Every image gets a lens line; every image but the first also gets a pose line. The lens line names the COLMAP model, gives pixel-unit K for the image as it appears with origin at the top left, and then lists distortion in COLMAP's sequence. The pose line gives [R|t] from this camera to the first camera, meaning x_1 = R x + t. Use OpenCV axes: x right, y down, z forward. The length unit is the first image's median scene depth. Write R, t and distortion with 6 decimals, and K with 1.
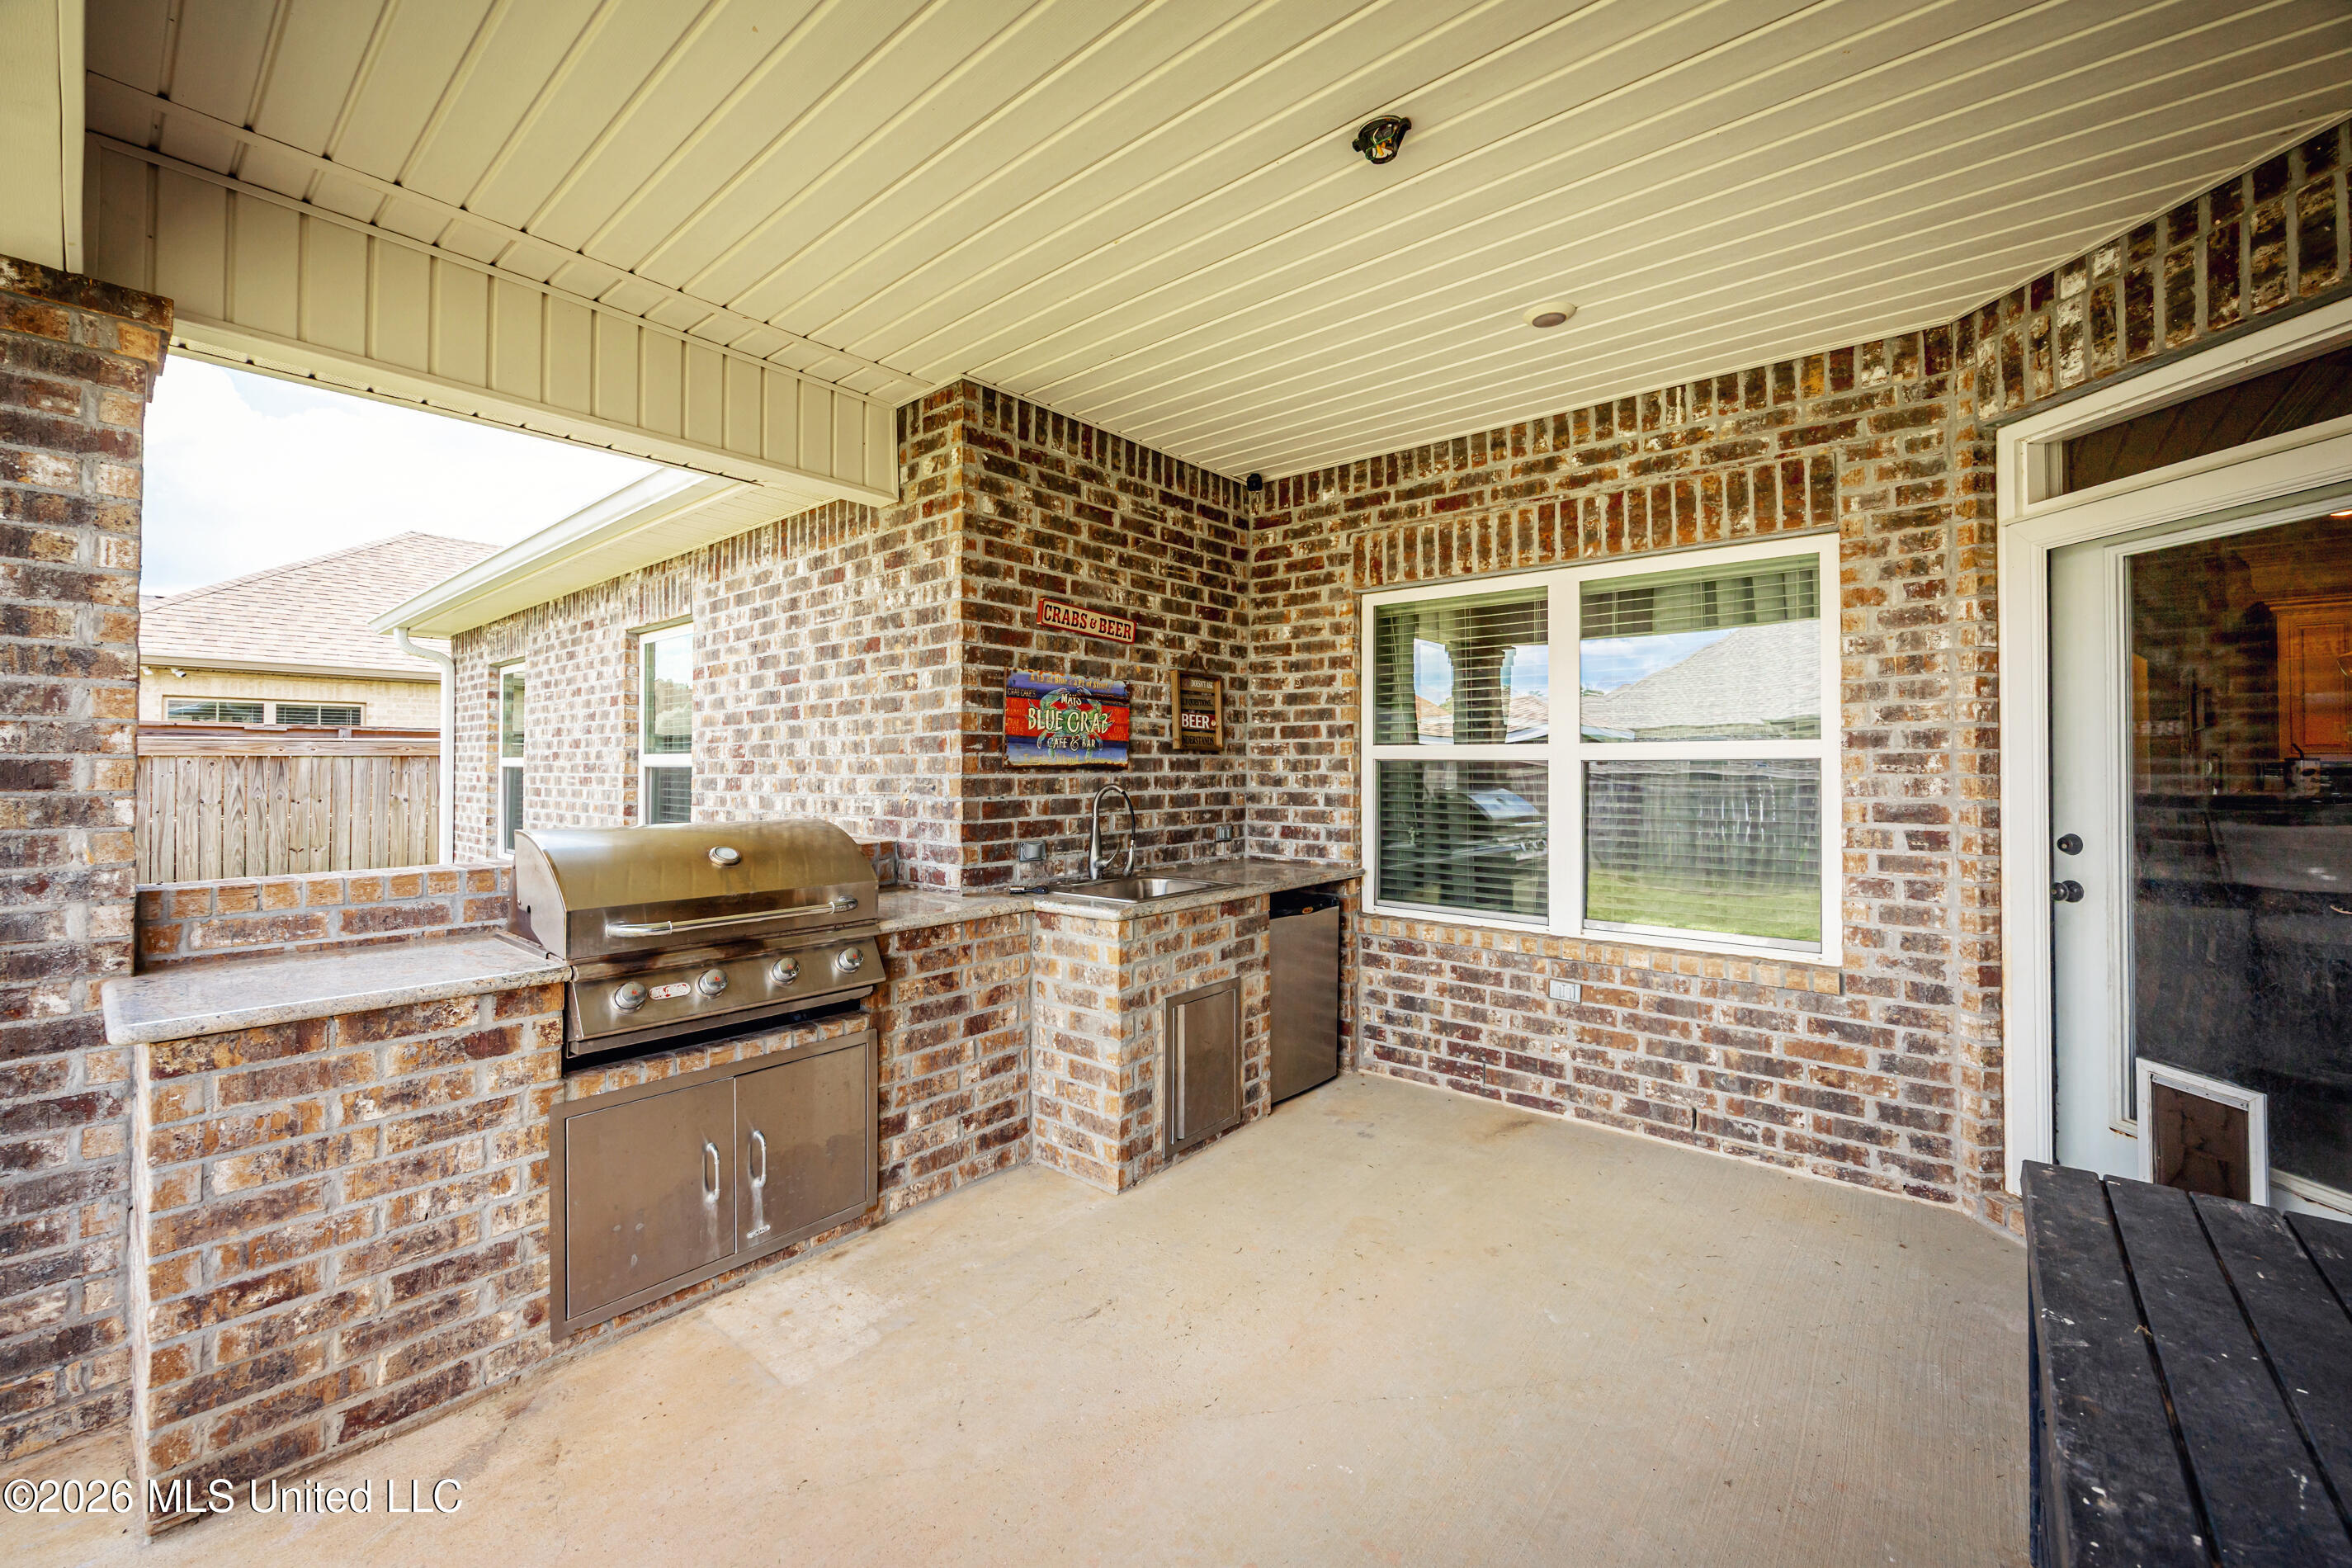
lens RADIAL K [[945.5, 0, 1178.7], [0, 945.5, 741.4], [0, 0, 1]] dist [0.001836, 0.000253]
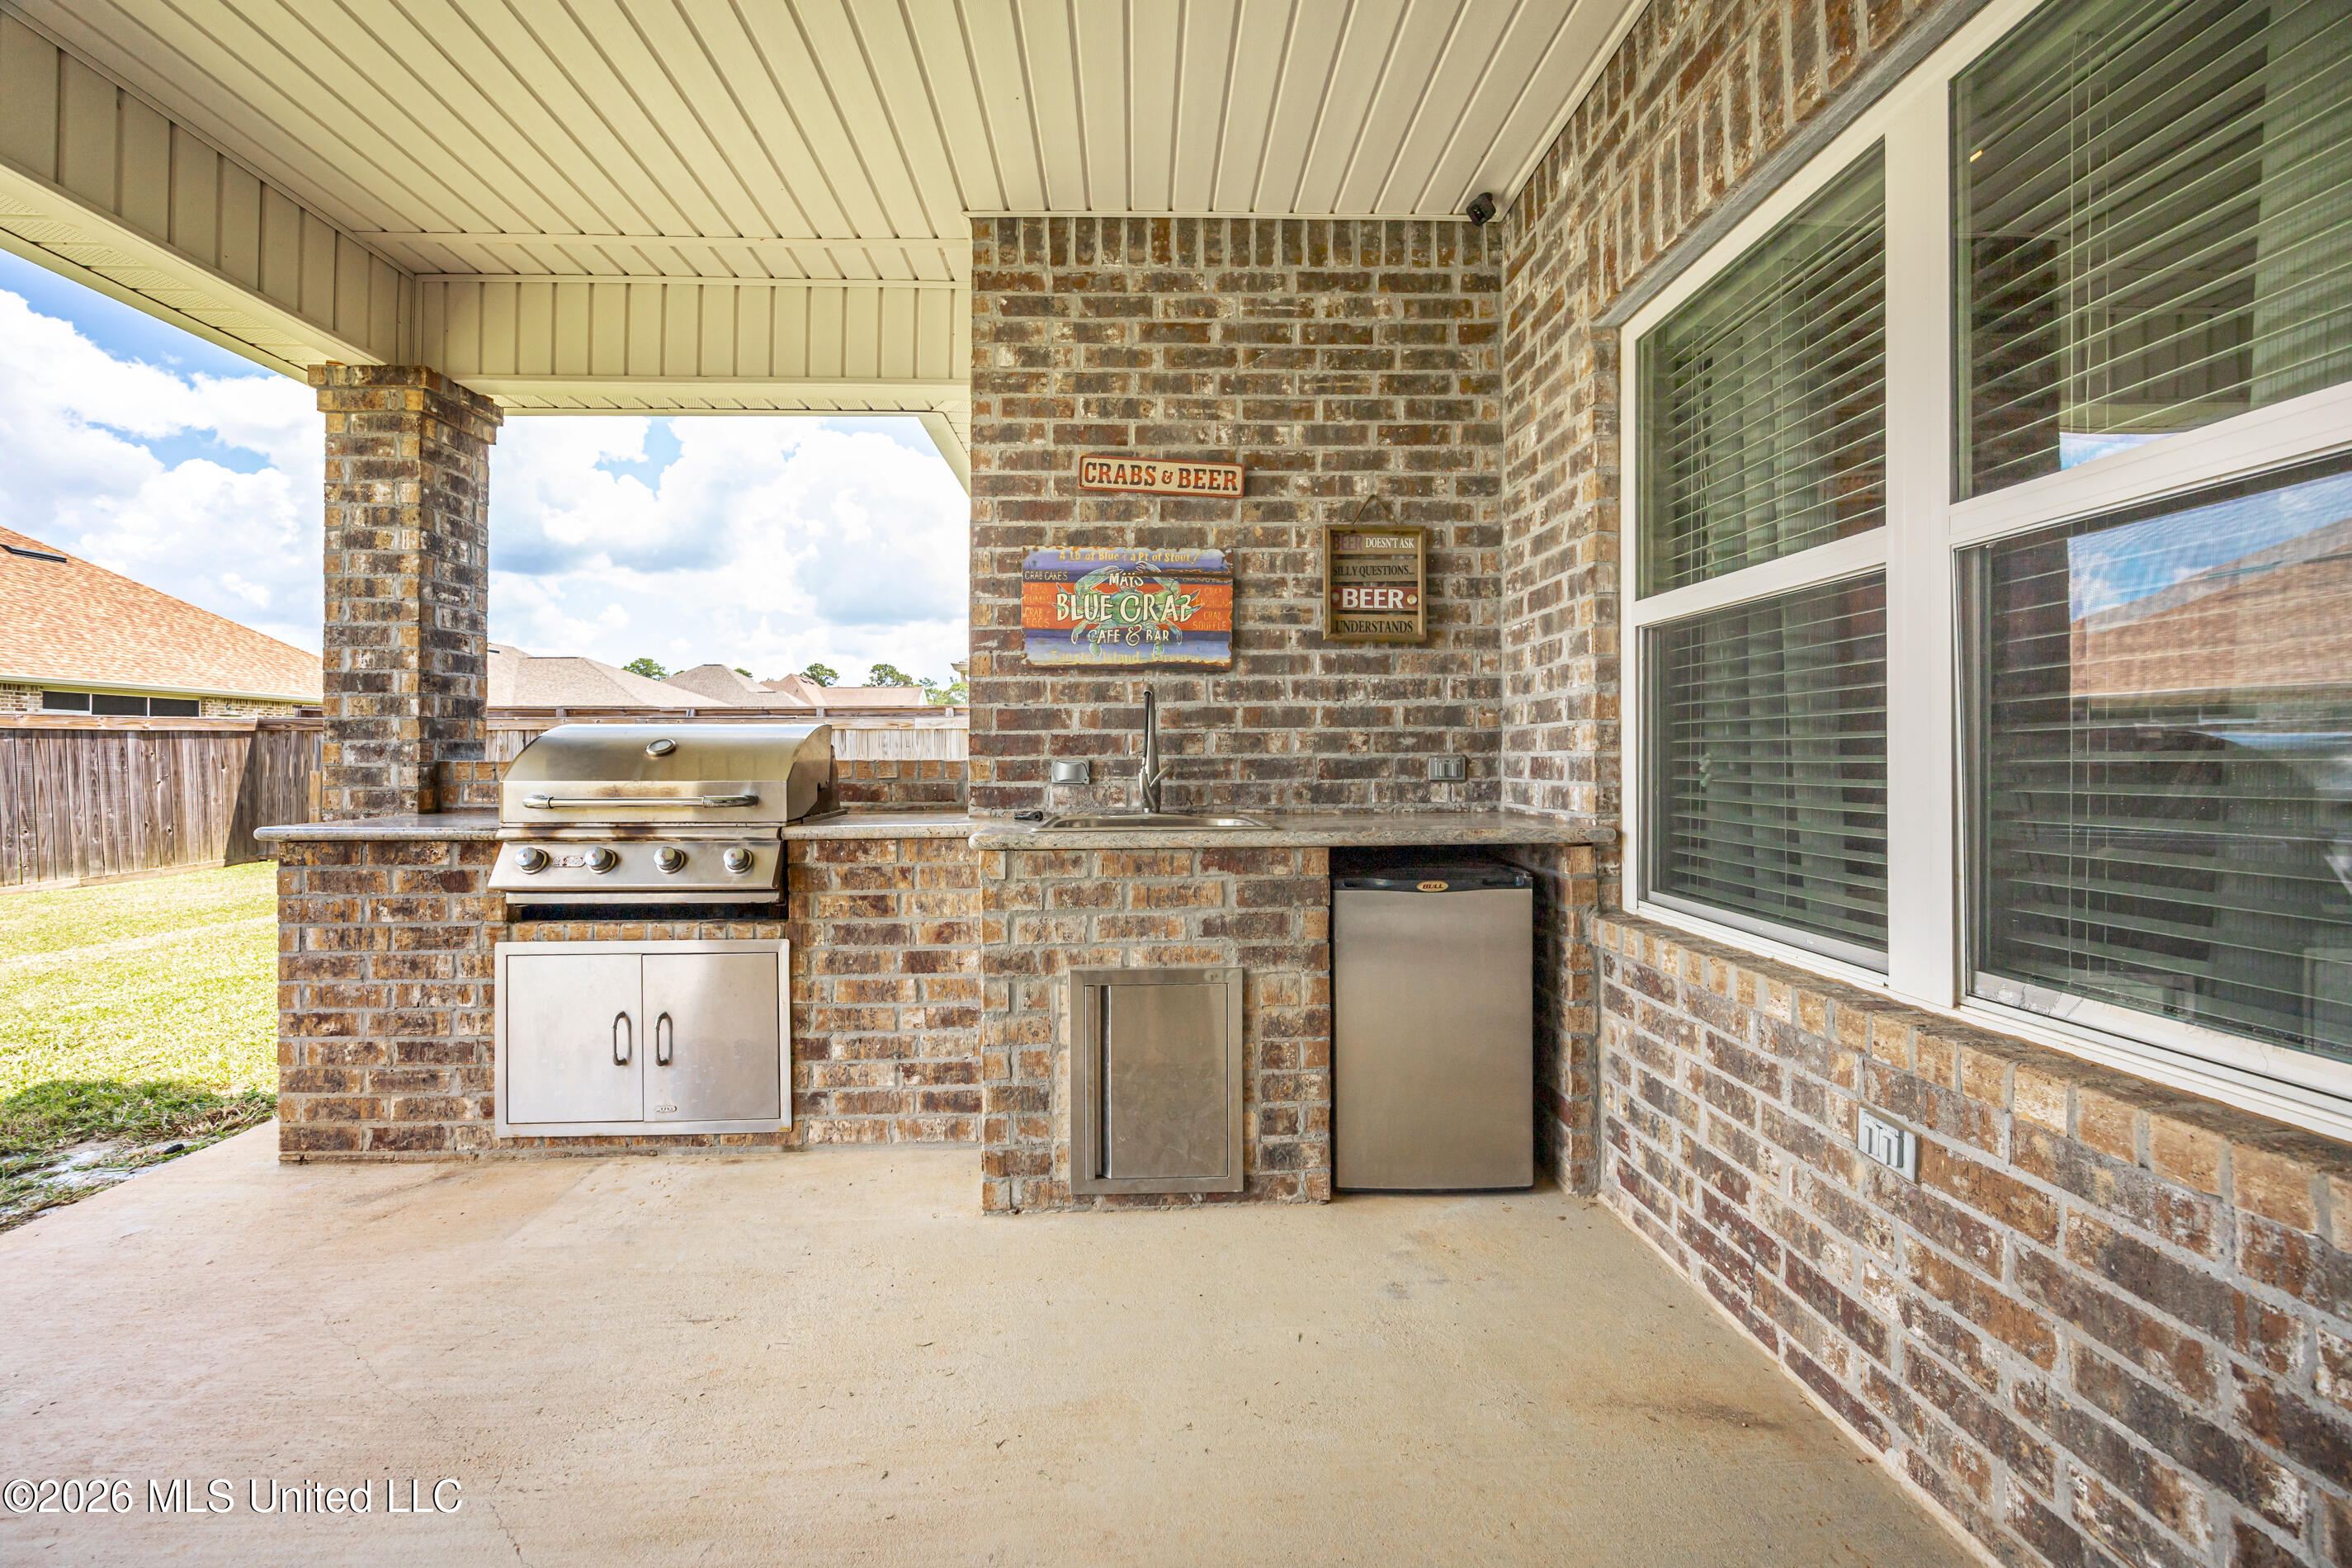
lens RADIAL K [[954.3, 0, 1106.9], [0, 954.3, 738.4], [0, 0, 1]] dist [-0.006921, 0.000124]
pose [[0.665420, -0.011372, -0.746382, 0.485335], [0.020406, 0.999787, 0.002959, 0.088193], [0.746190, -0.017199, 0.665511, 0.497297]]
